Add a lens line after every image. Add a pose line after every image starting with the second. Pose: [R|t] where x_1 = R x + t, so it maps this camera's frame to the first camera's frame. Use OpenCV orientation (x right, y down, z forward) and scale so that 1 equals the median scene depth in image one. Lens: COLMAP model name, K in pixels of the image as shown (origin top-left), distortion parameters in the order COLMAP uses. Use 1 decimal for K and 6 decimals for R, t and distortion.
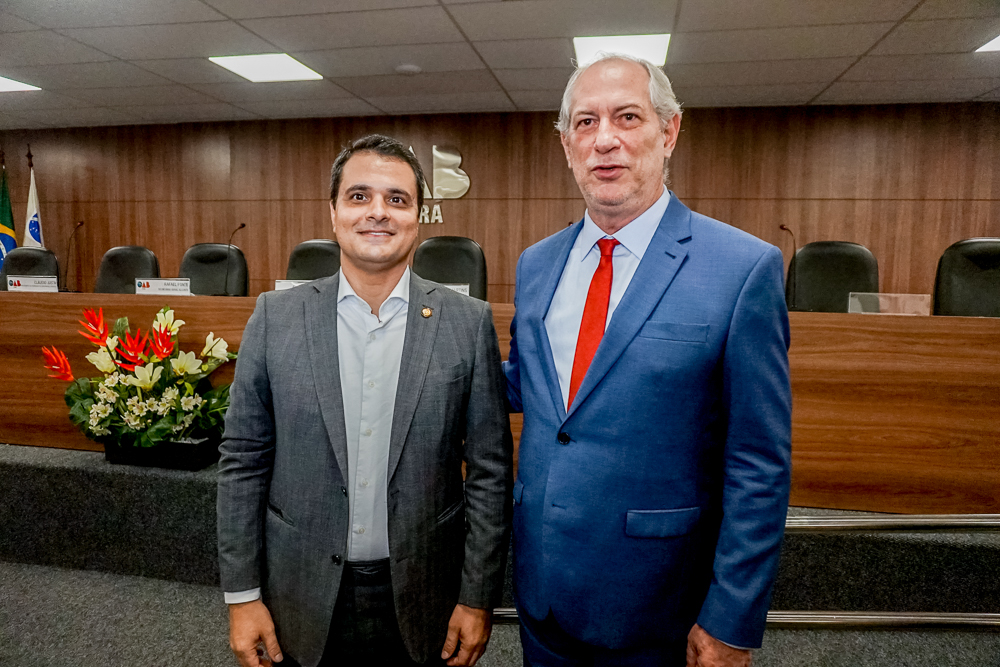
lens RADIAL K [[667.2, 0, 500.0], [0, 667.2, 333.5], [0, 0, 1]] dist [-0.029752, 0.003787]
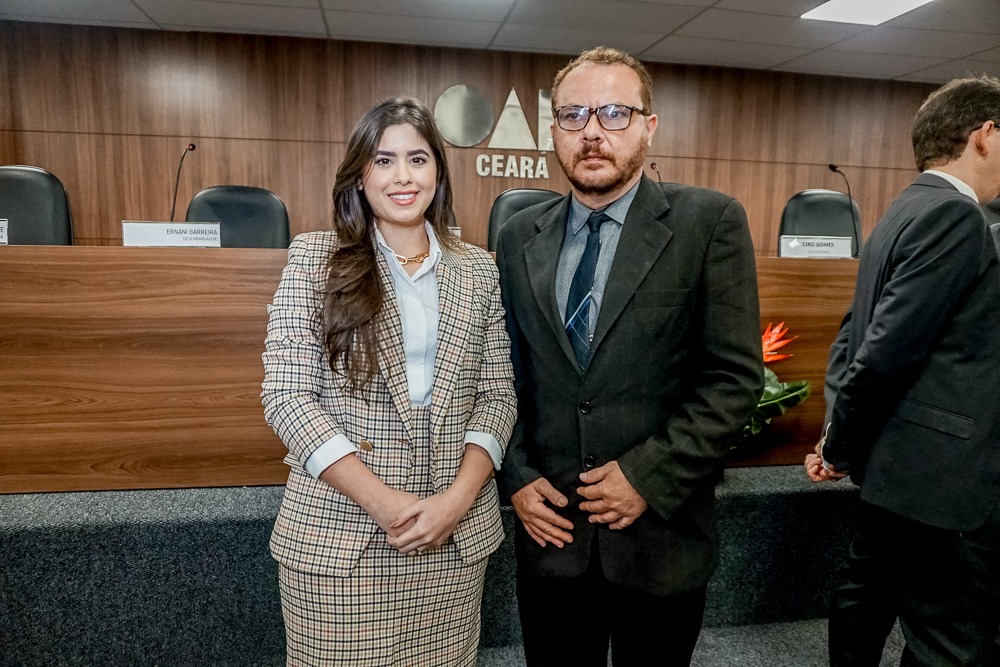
lens RADIAL K [[678.9, 0, 500.0], [0, 678.9, 333.5], [0, 0, 1]] dist [-0.041637, 0.031818]
pose [[0.936821, -0.043644, 0.347077, -0.972082], [0.029085, 0.998469, 0.047051, -0.011638], [-0.348599, -0.033983, 0.936656, 0.367495]]
